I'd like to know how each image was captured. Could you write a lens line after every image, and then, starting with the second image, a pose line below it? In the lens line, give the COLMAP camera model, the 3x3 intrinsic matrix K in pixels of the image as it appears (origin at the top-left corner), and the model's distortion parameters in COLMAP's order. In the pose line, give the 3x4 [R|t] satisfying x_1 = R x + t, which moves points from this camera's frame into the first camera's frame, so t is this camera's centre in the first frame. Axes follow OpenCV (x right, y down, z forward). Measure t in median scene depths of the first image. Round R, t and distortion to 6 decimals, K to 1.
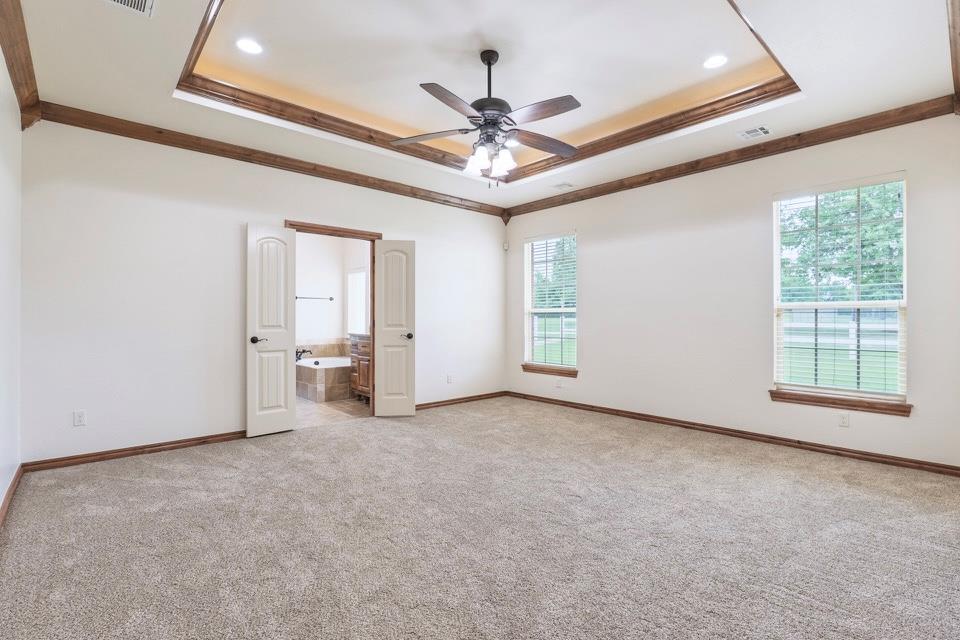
lens RADIAL K [[446.5, 0, 481.1], [0, 446.5, 319.5], [0, 0, 1]] dist [0.002145, 0.000060]
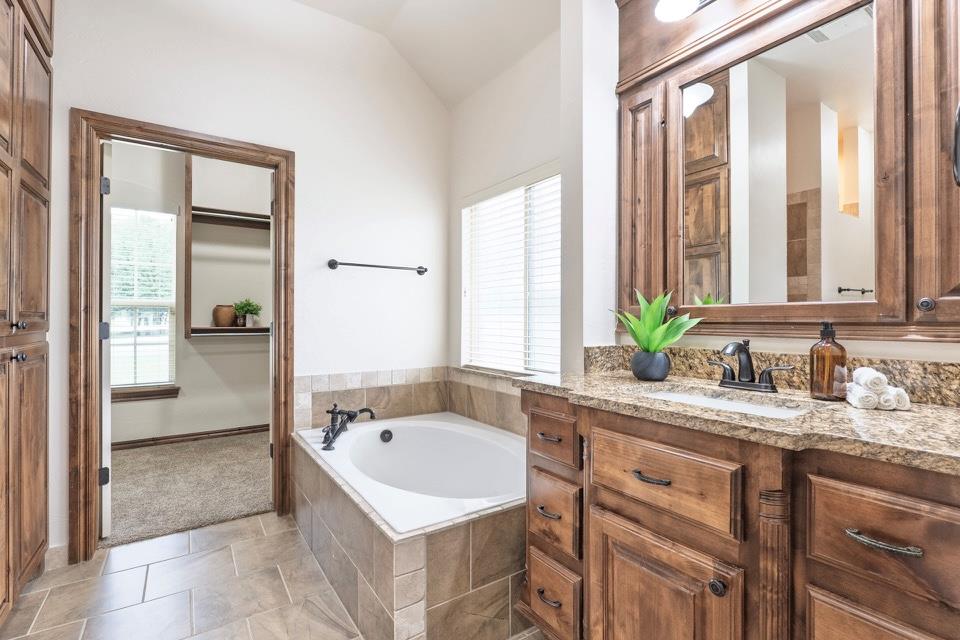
lens RADIAL K [[446.5, 0, 479.3], [0, 446.5, 318.8], [0, 0, 1]] dist [0.002145, 0.000060]
pose [[0.990885, -0.002491, -0.134687, -0.258367], [0.002570, 0.999997, 0.000413, -0.003044], [0.134686, -0.000755, 0.990888, 0.687009]]
